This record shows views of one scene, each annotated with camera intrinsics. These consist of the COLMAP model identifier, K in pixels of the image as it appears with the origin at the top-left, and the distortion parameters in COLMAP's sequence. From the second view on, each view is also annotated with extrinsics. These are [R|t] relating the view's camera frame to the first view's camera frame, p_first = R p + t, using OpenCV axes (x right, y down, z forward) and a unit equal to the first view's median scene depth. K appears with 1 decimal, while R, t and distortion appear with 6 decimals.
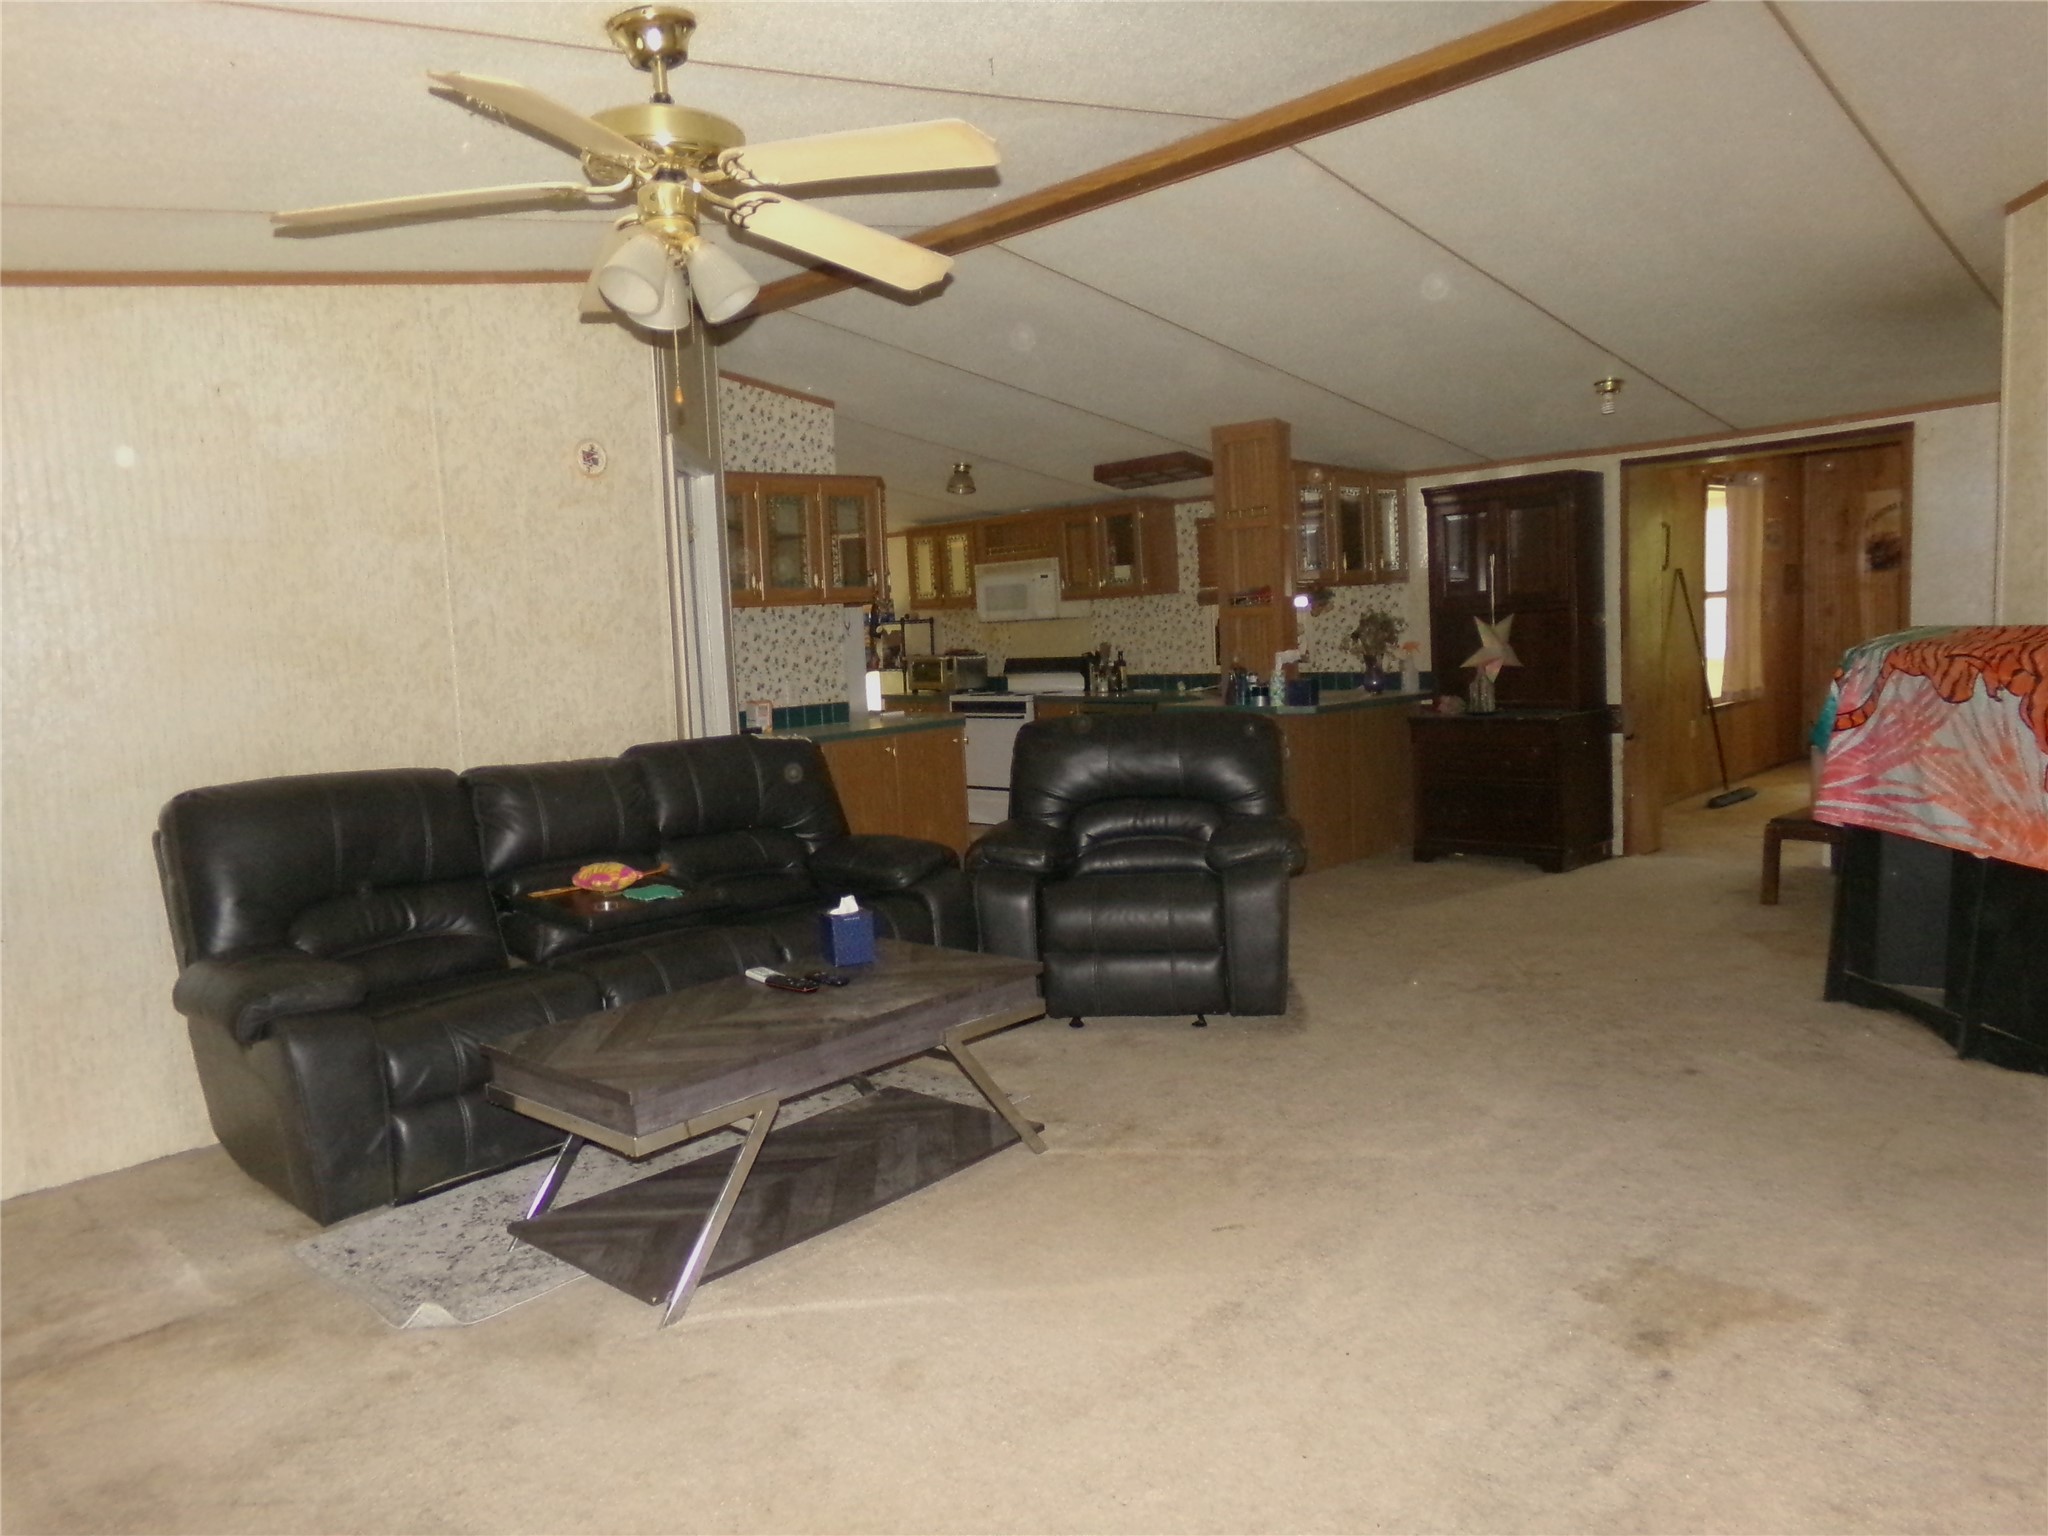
lens RADIAL K [[1382.5, 0, 1033.9], [0, 1382.5, 769.6], [0, 0, 1]] dist [-0.109130, 0.201061]
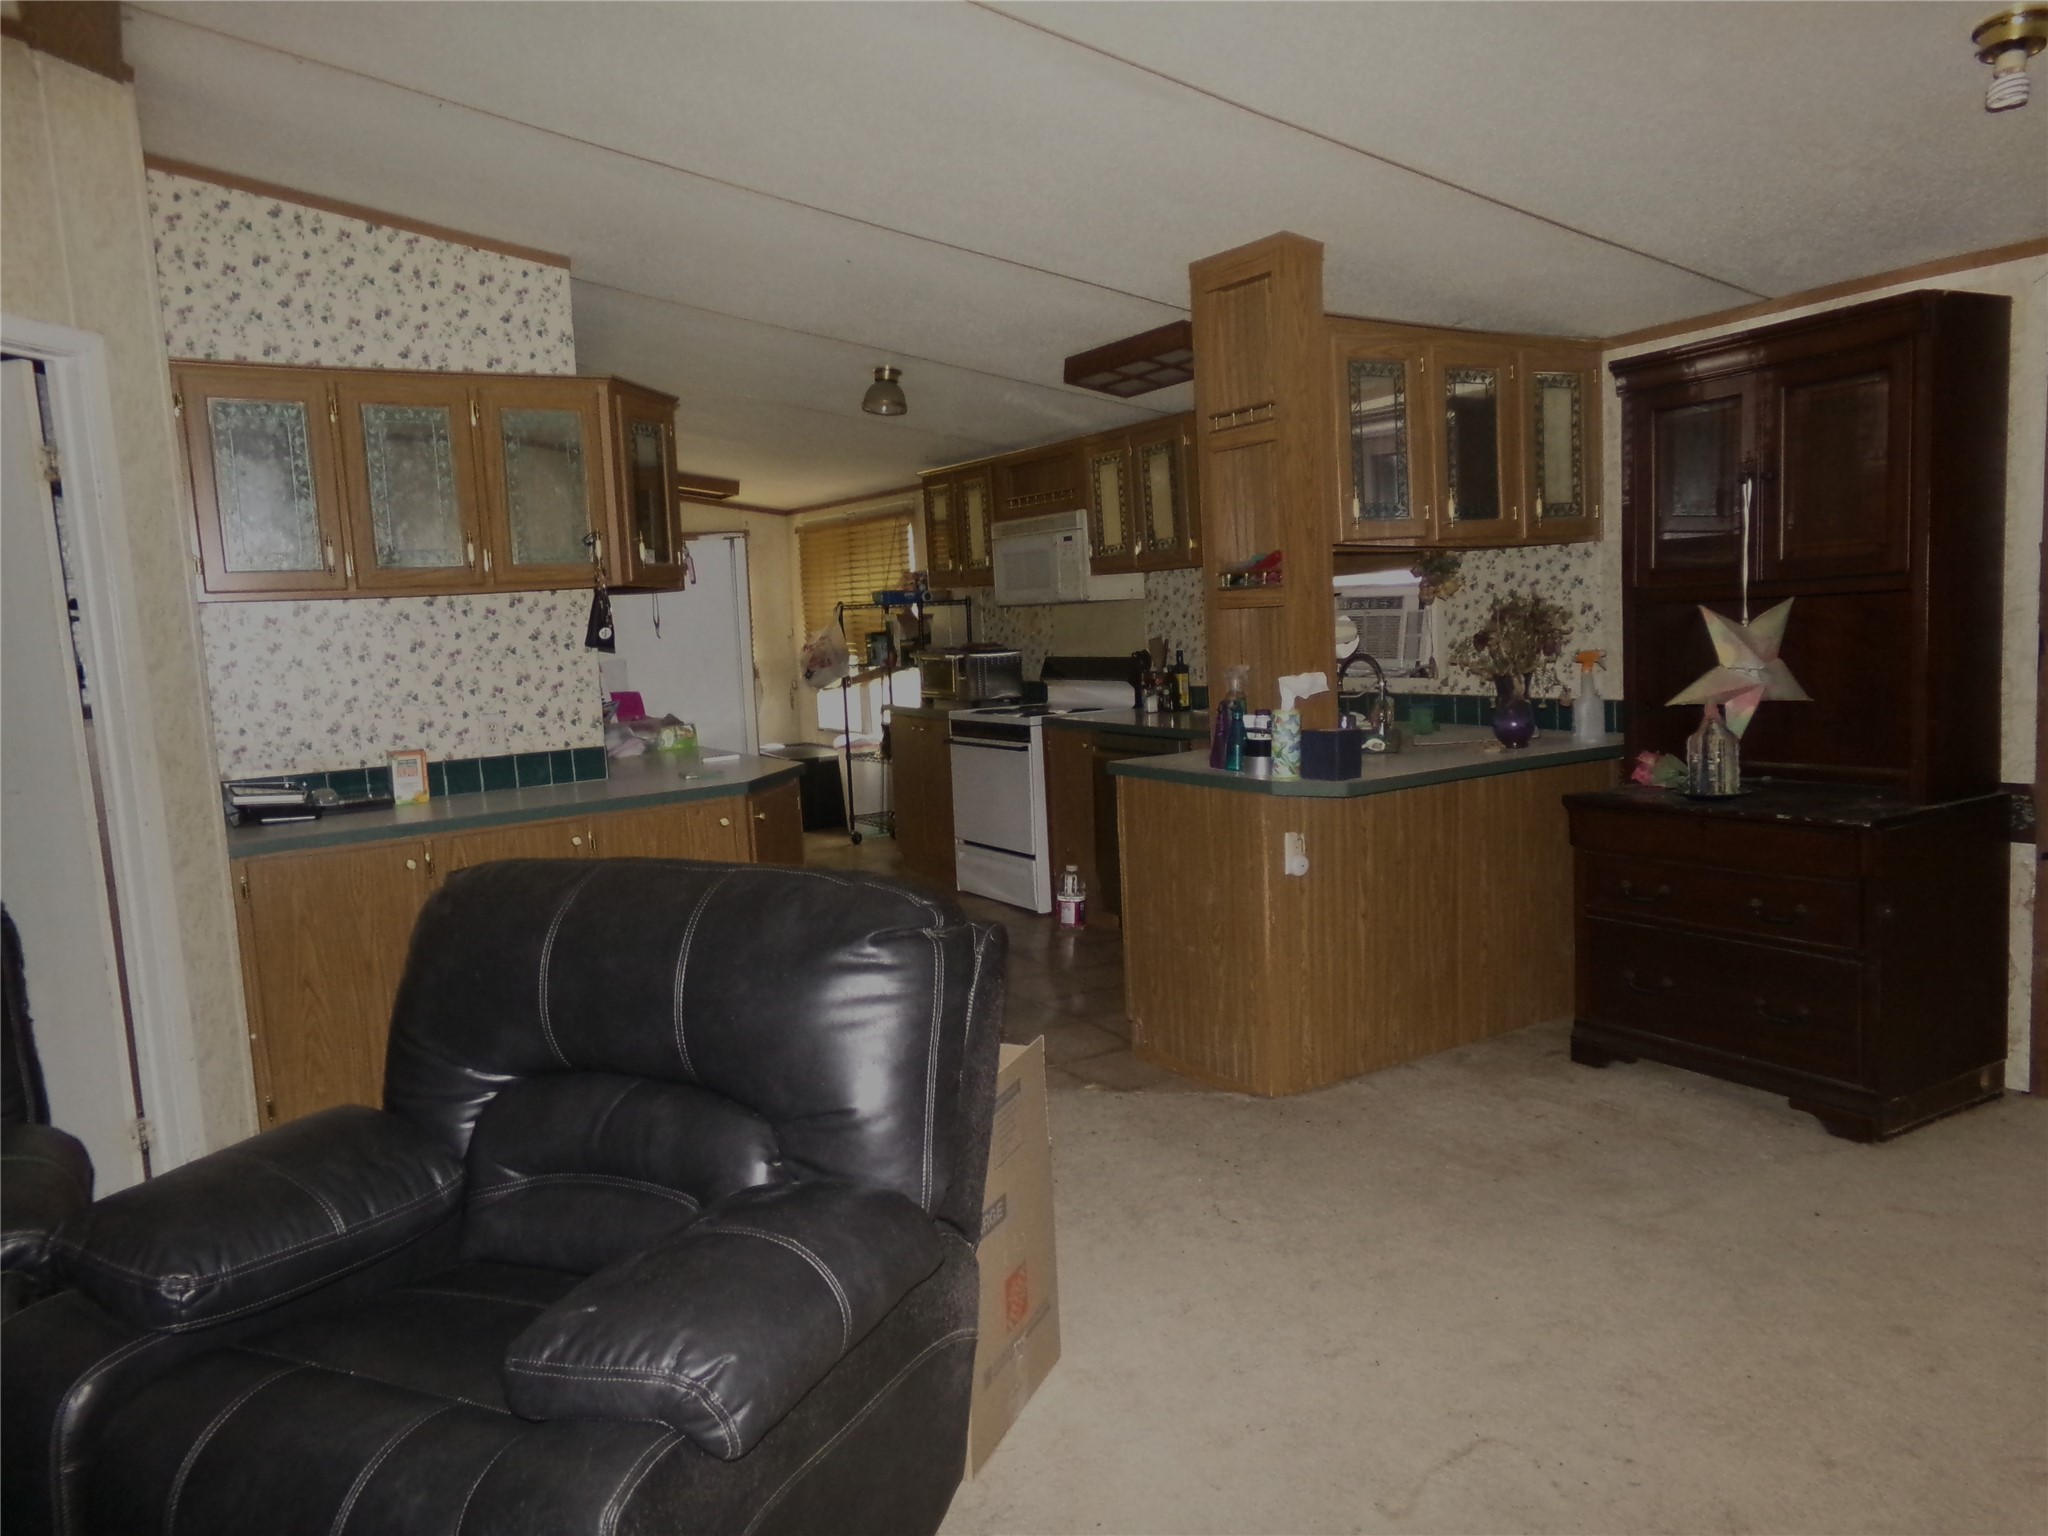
lens RADIAL K [[1398.6, 0, 1024.0], [0, 1398.6, 768.0], [0, 0, 1]] dist [0.009855, 0.007774]
pose [[0.969492, 0.026108, -0.243730, 0.205543], [-0.020274, 0.999445, 0.026417, -0.060098], [0.244284, -0.020670, 0.969483, 0.430044]]
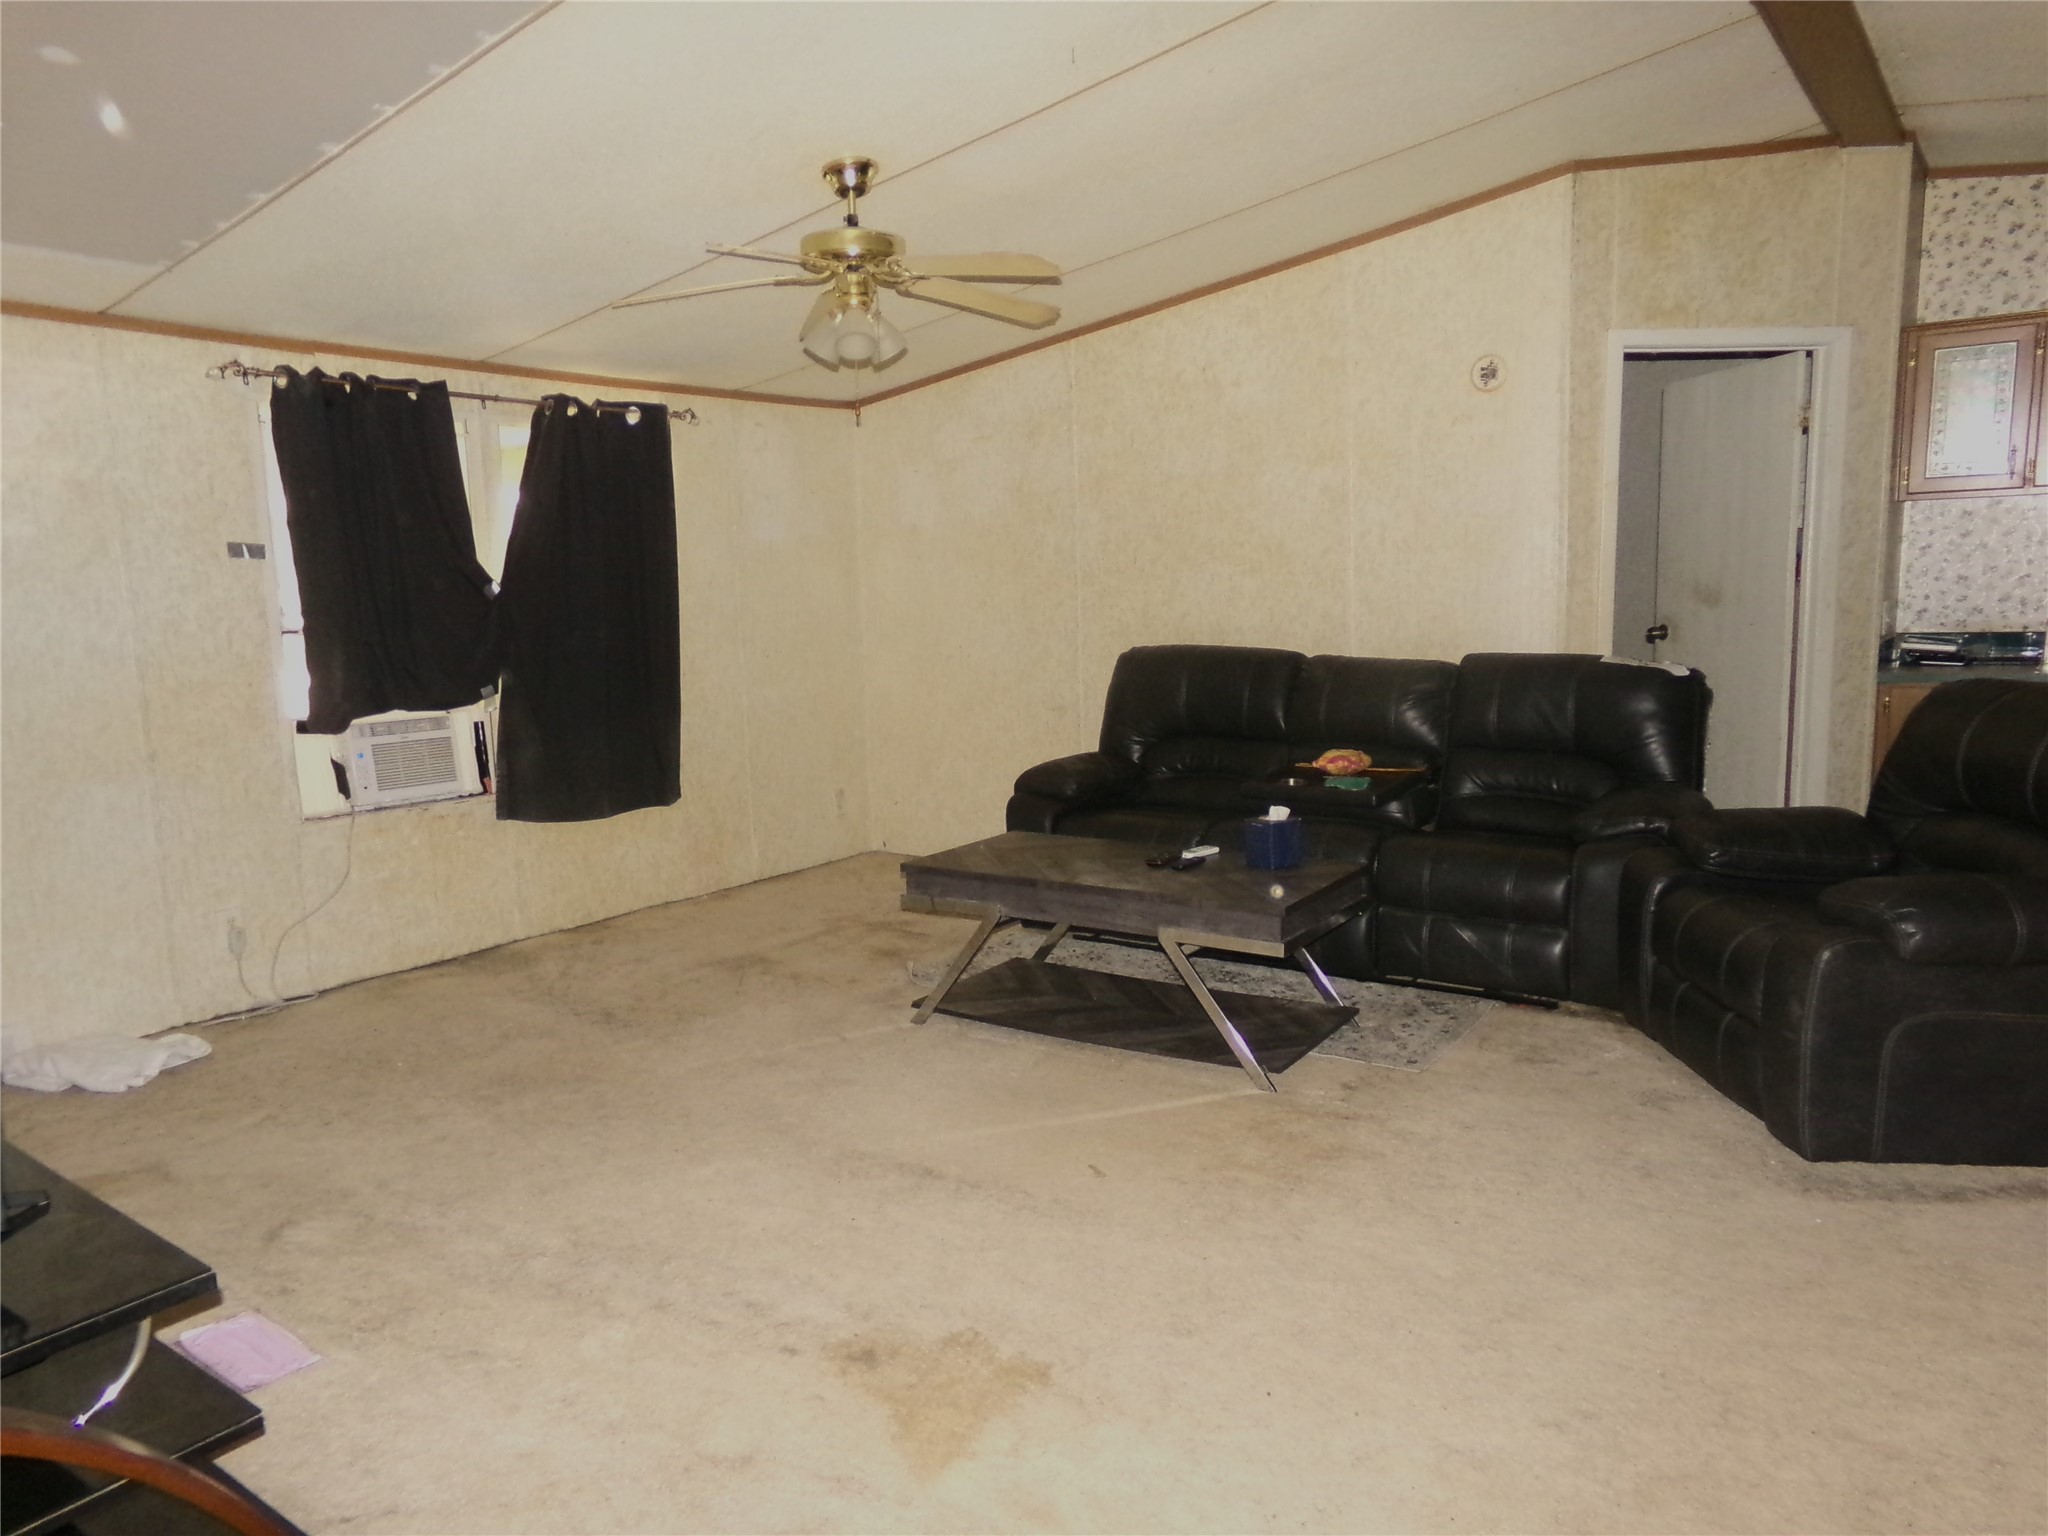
lens RADIAL K [[1447.6, 0, 1075.2], [0, 1447.6, 808.1], [0, 0, 1]] dist [-0.142539, 0.293533]
pose [[0.152759, 0.205669, -0.966625, 0.457987], [-0.079763, 0.977480, 0.195374, -0.056399], [0.985039, 0.047256, 0.165723, 0.323963]]
